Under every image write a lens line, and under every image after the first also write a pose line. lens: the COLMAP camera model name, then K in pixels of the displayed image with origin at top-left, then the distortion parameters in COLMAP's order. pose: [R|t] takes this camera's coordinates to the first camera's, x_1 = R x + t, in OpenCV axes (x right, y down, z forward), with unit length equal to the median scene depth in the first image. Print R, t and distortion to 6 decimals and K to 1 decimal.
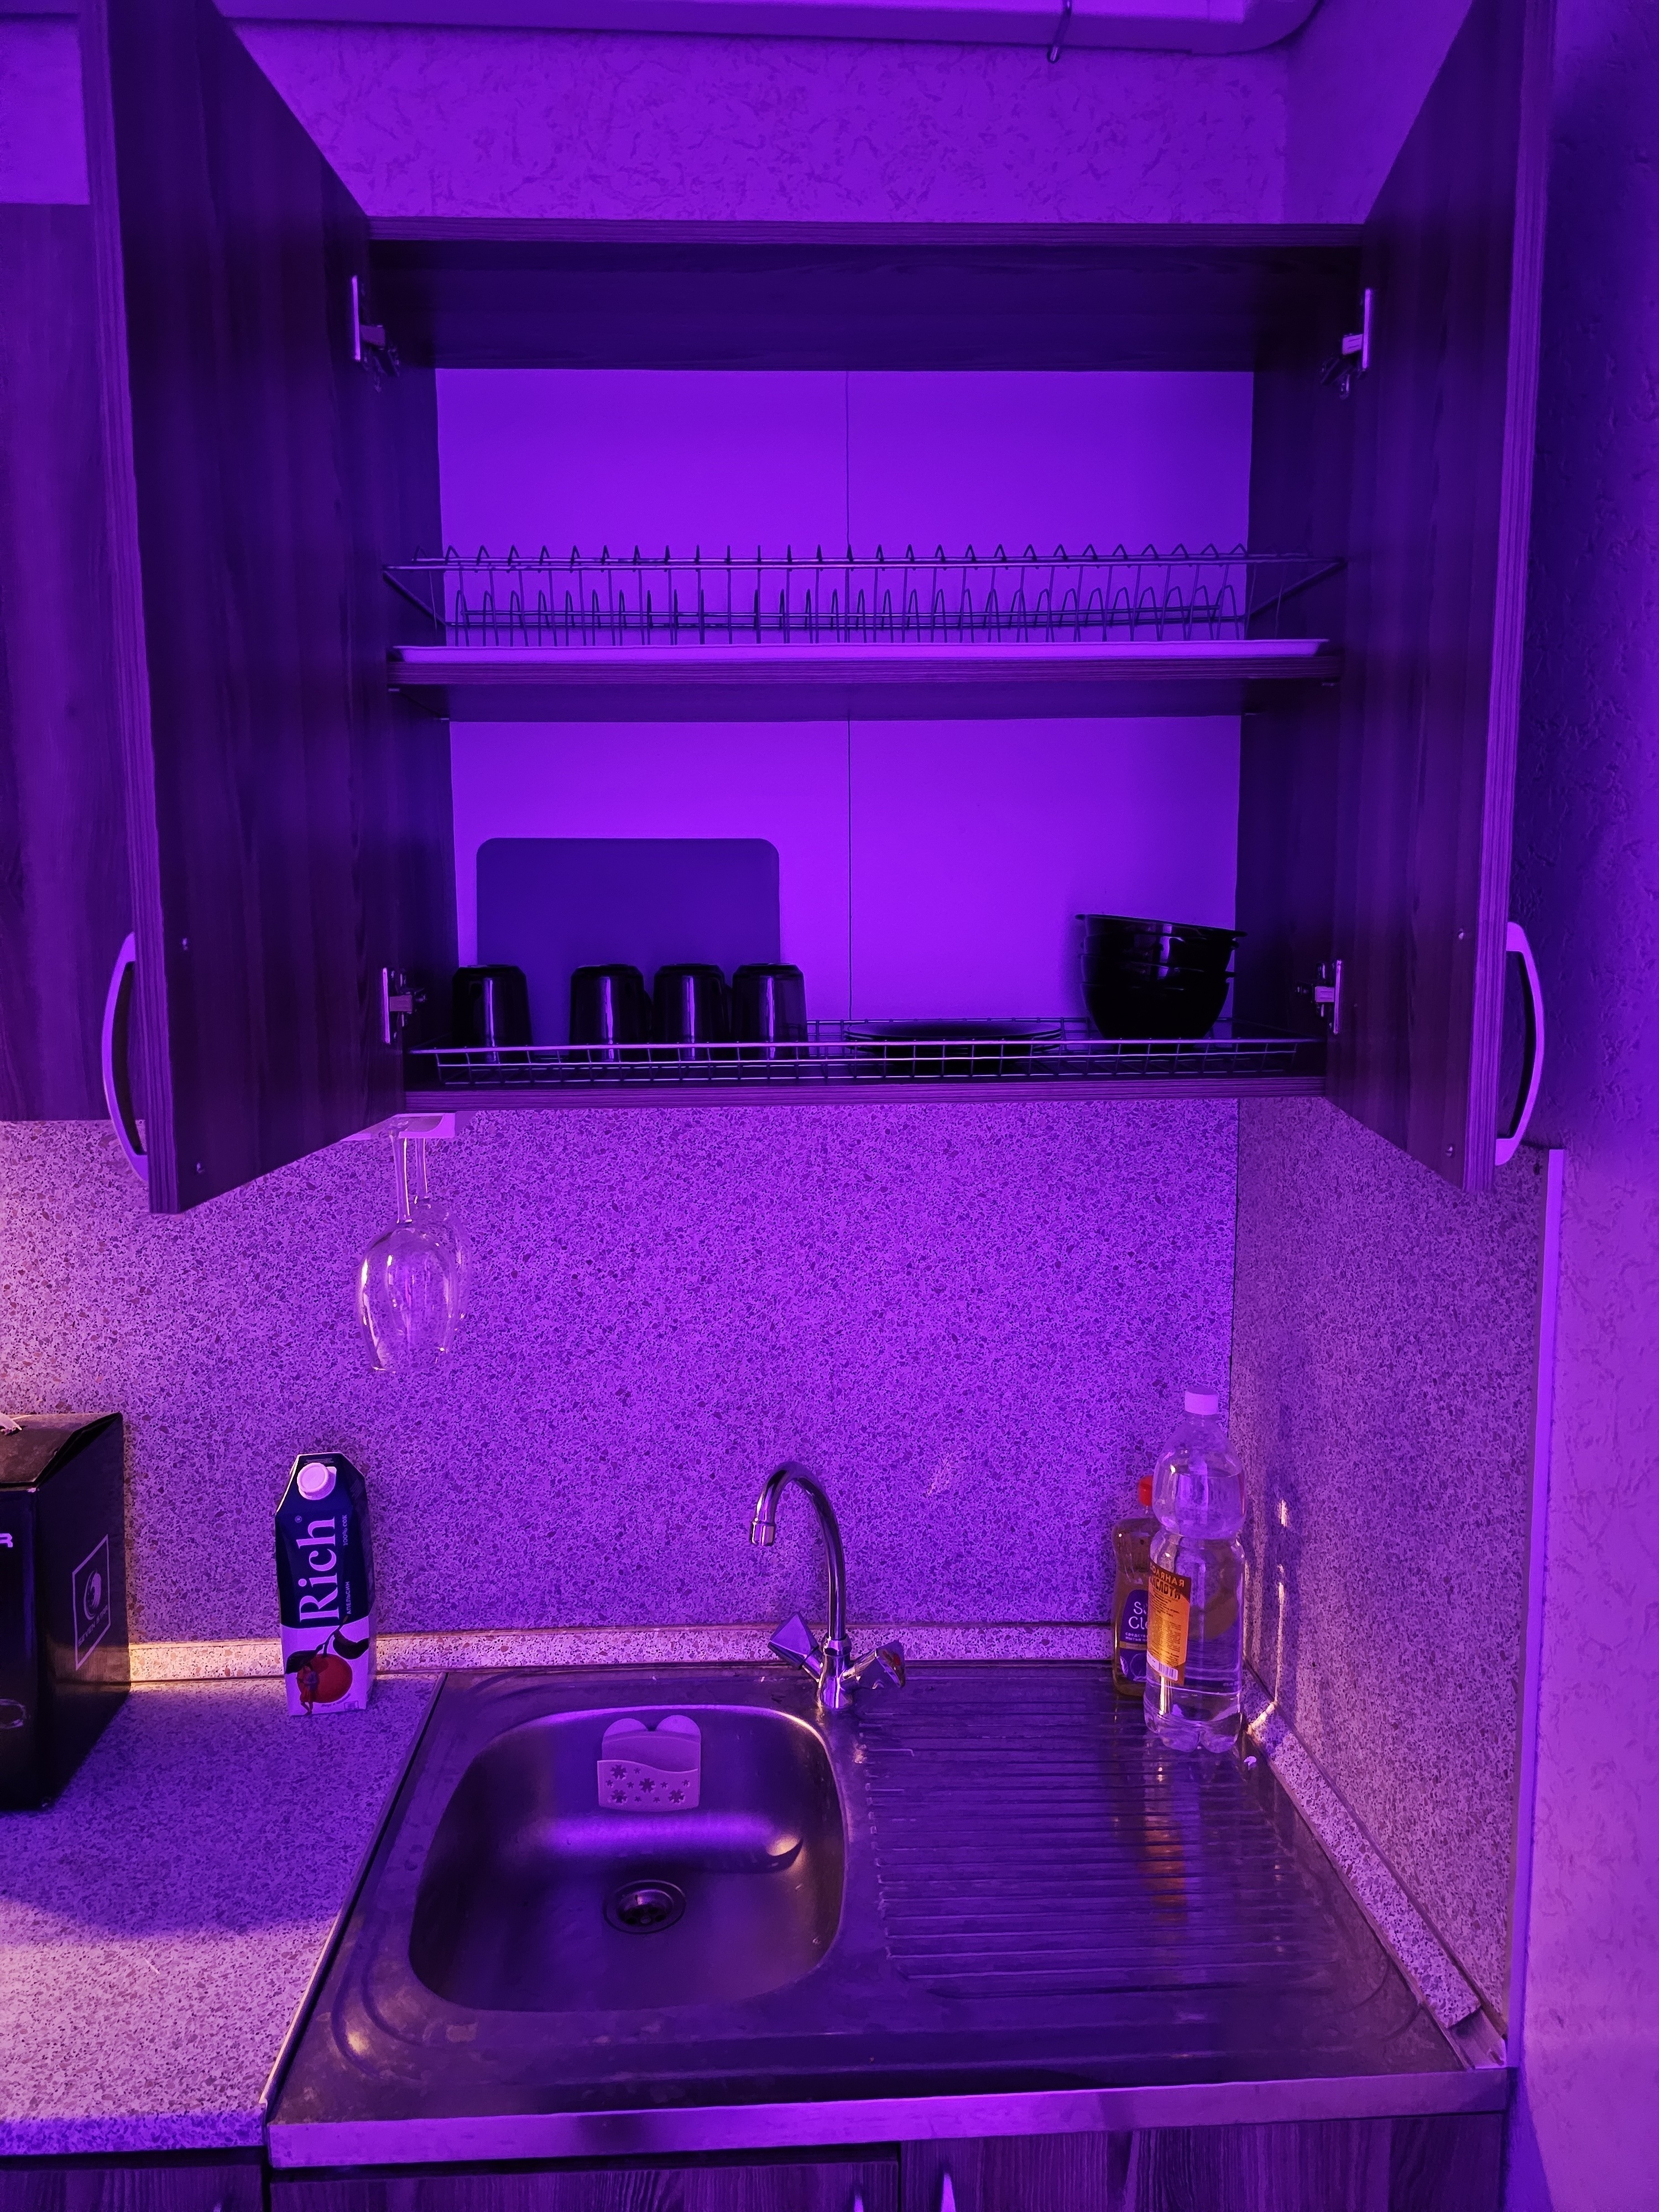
lens RADIAL K [[1495.5, 0, 821.7], [0, 1495.5, 1079.5], [0, 0, 1]] dist [0.056035, -0.049635]
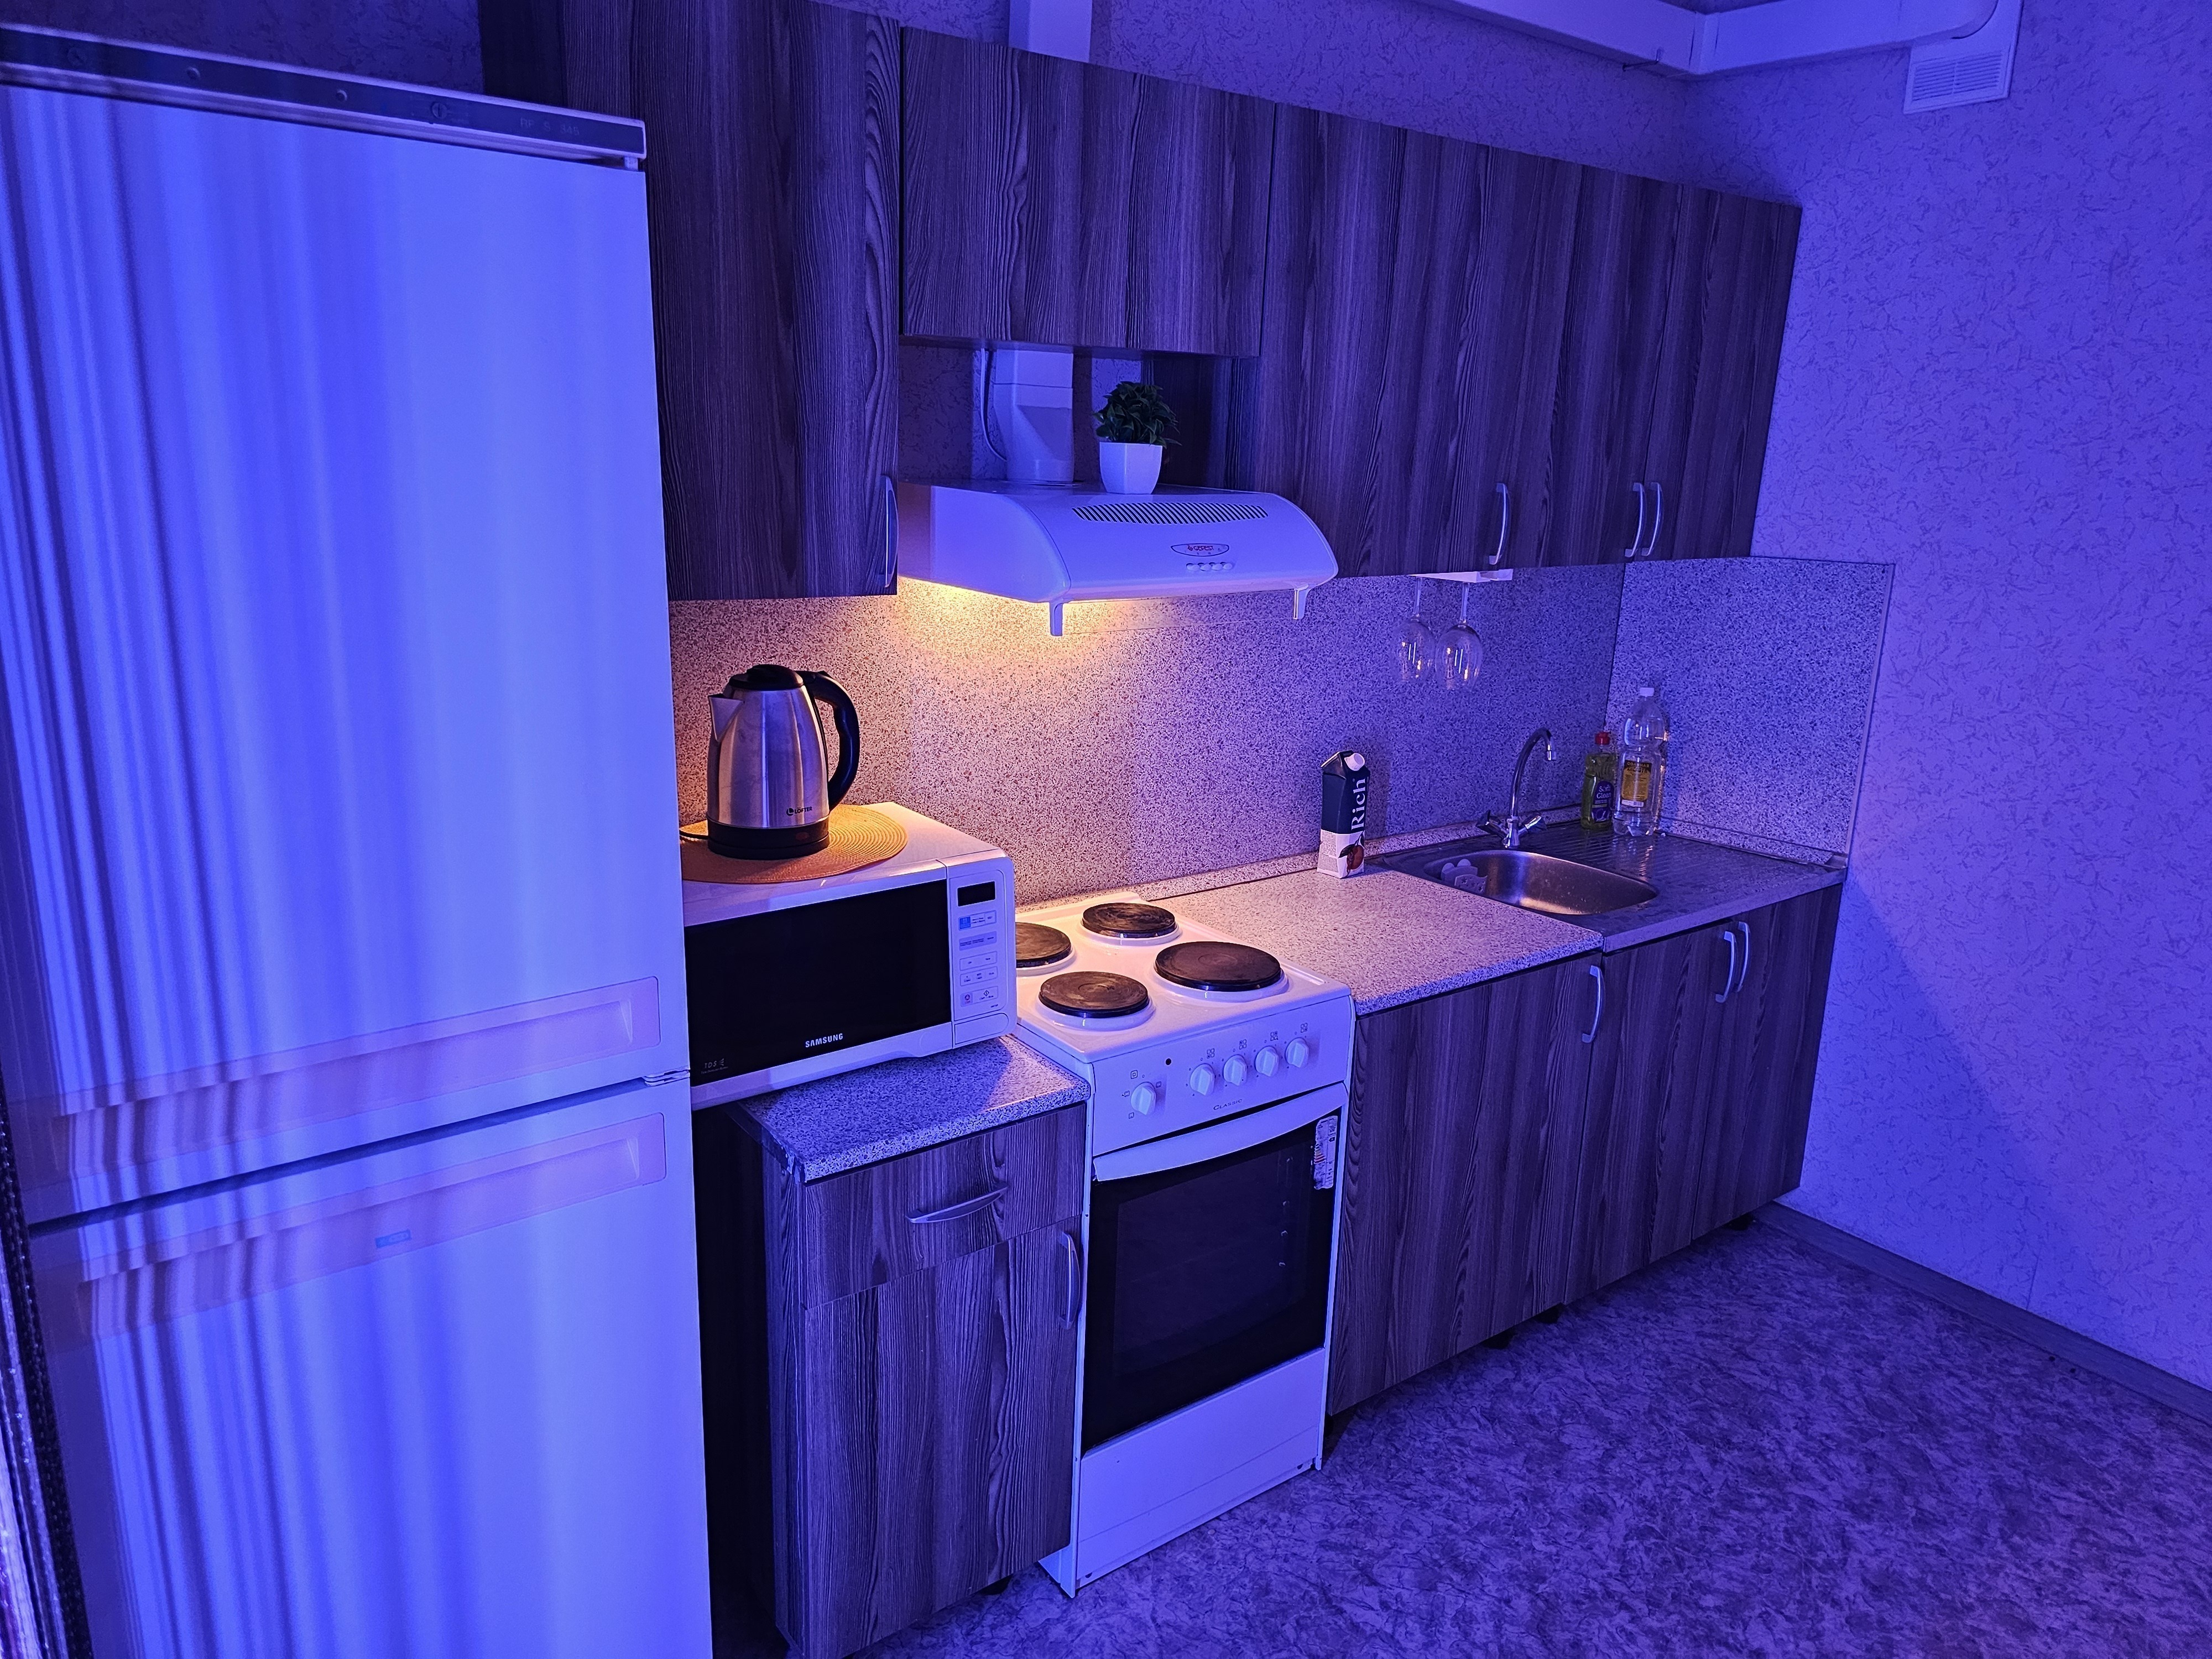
lens RADIAL K [[1495.5, 0, 1094.7], [0, 1495.5, 832.1], [0, 0, 1]] dist [0.056035, -0.049635]
pose [[0.822906, -0.115516, 0.556312, -1.637561], [0.027436, 0.986051, 0.164166, 0.019187], [-0.567515, -0.119830, 0.814596, -0.416984]]
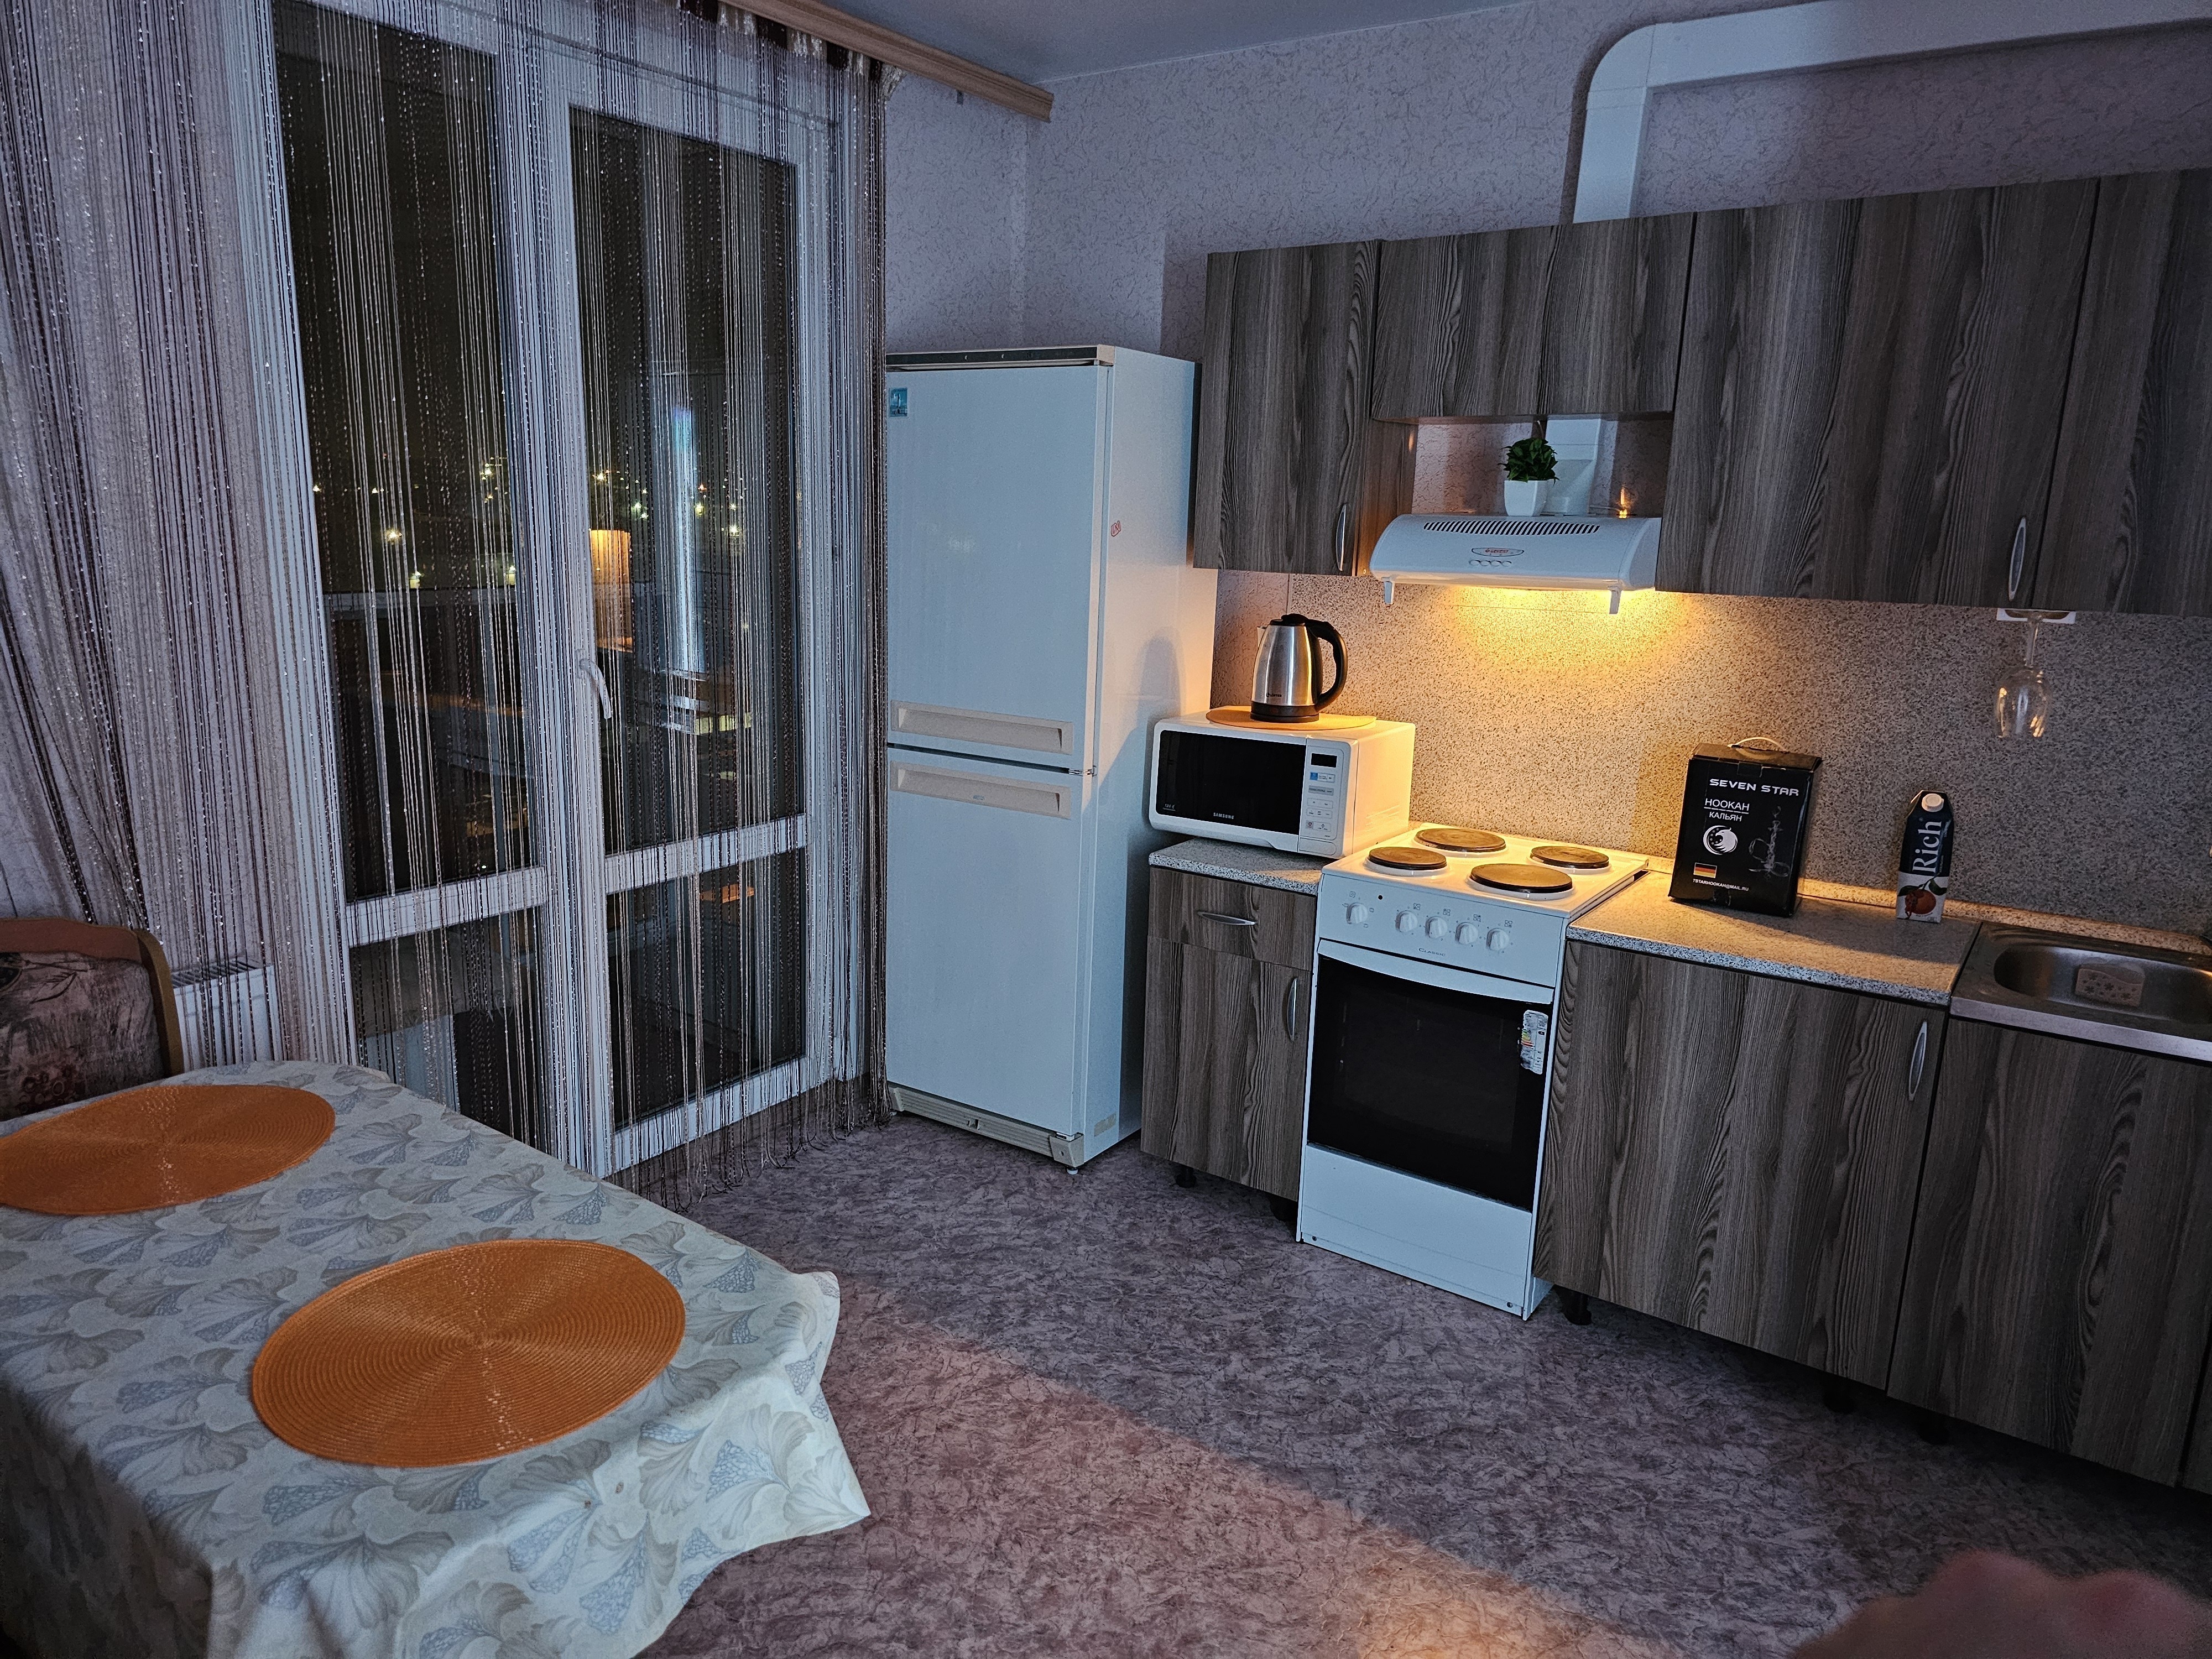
lens RADIAL K [[1495.5, 0, 1062.2], [0, 1495.5, 833.3], [0, 0, 1]] dist [0.056035, -0.049635]
pose [[0.789467, 0.154960, -0.593911, -0.047625], [-0.093008, 0.986635, 0.133796, 0.136961], [0.606706, -0.050389, 0.793328, -1.189287]]
